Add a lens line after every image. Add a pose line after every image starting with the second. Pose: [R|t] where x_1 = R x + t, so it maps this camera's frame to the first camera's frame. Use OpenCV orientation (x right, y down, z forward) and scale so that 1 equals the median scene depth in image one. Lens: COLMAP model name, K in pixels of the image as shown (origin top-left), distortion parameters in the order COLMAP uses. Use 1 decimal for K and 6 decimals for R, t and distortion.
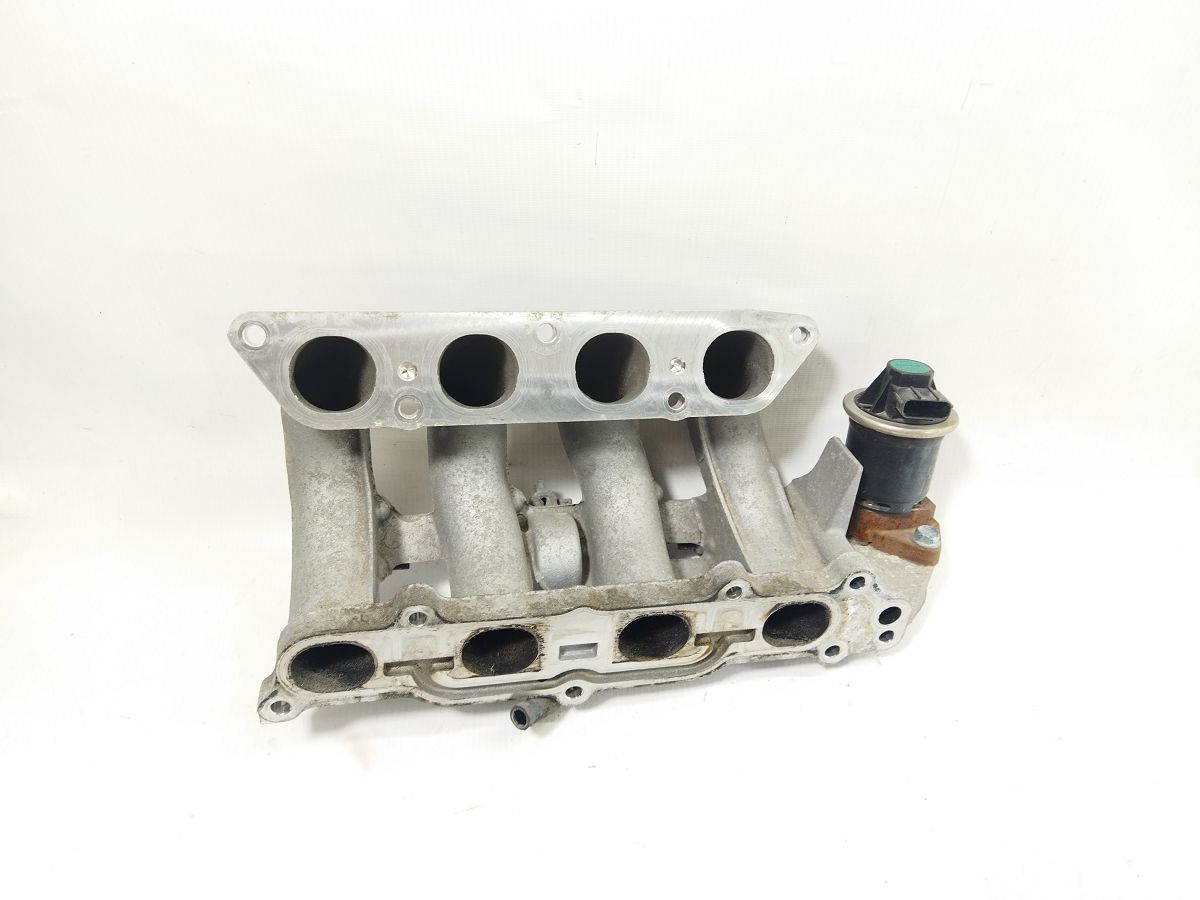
lens RADIAL K [[845.1, 0, 599.6], [0, 845.1, 440.7], [0, 0, 1]] dist [0.072471, -0.017286]
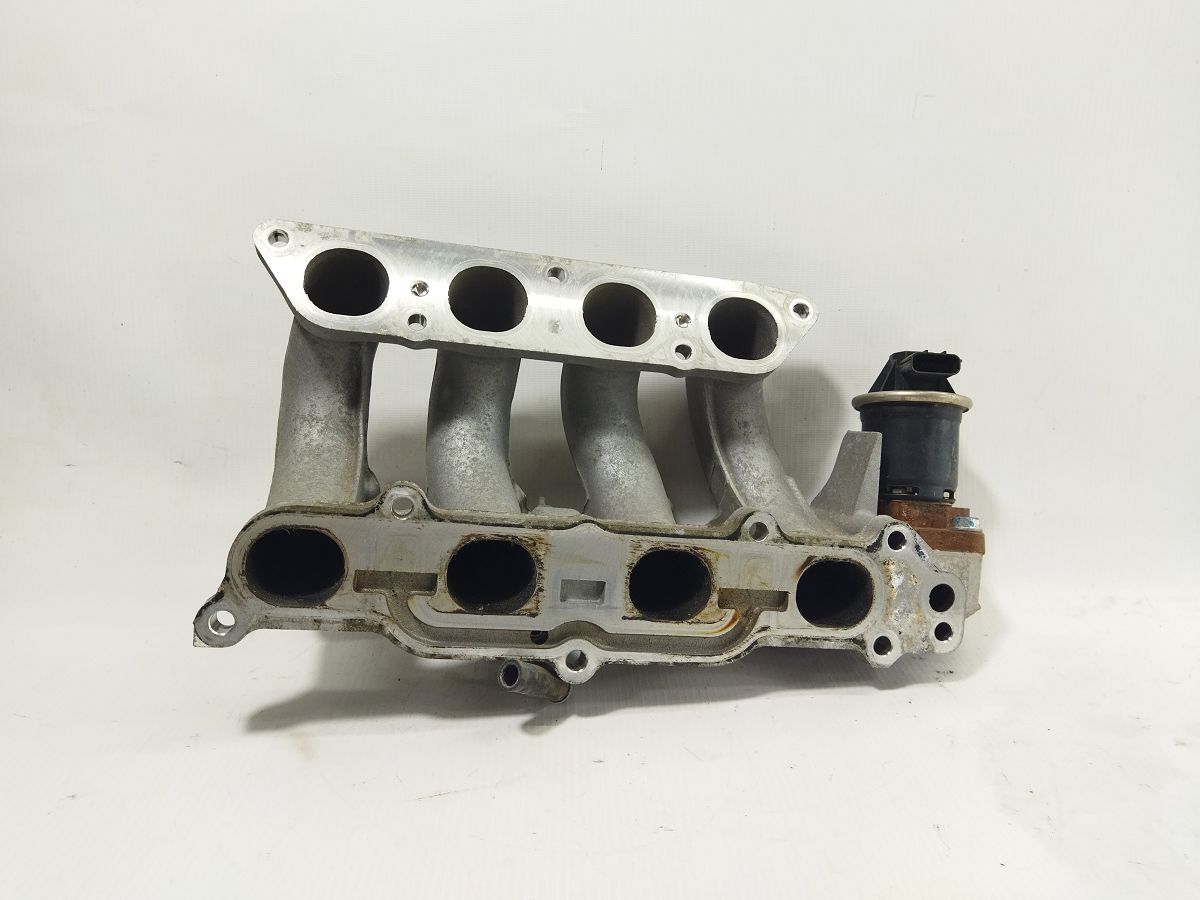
lens RADIAL K [[845.1, 0, 600.1], [0, 845.1, 445.1], [0, 0, 1]] dist [0.072471, -0.017286]
pose [[0.999972, 0.003450, 0.006579, -0.013421], [0.000237, 0.870349, -0.492435, 0.524400], [-0.007425, 0.492423, 0.870324, 0.180259]]
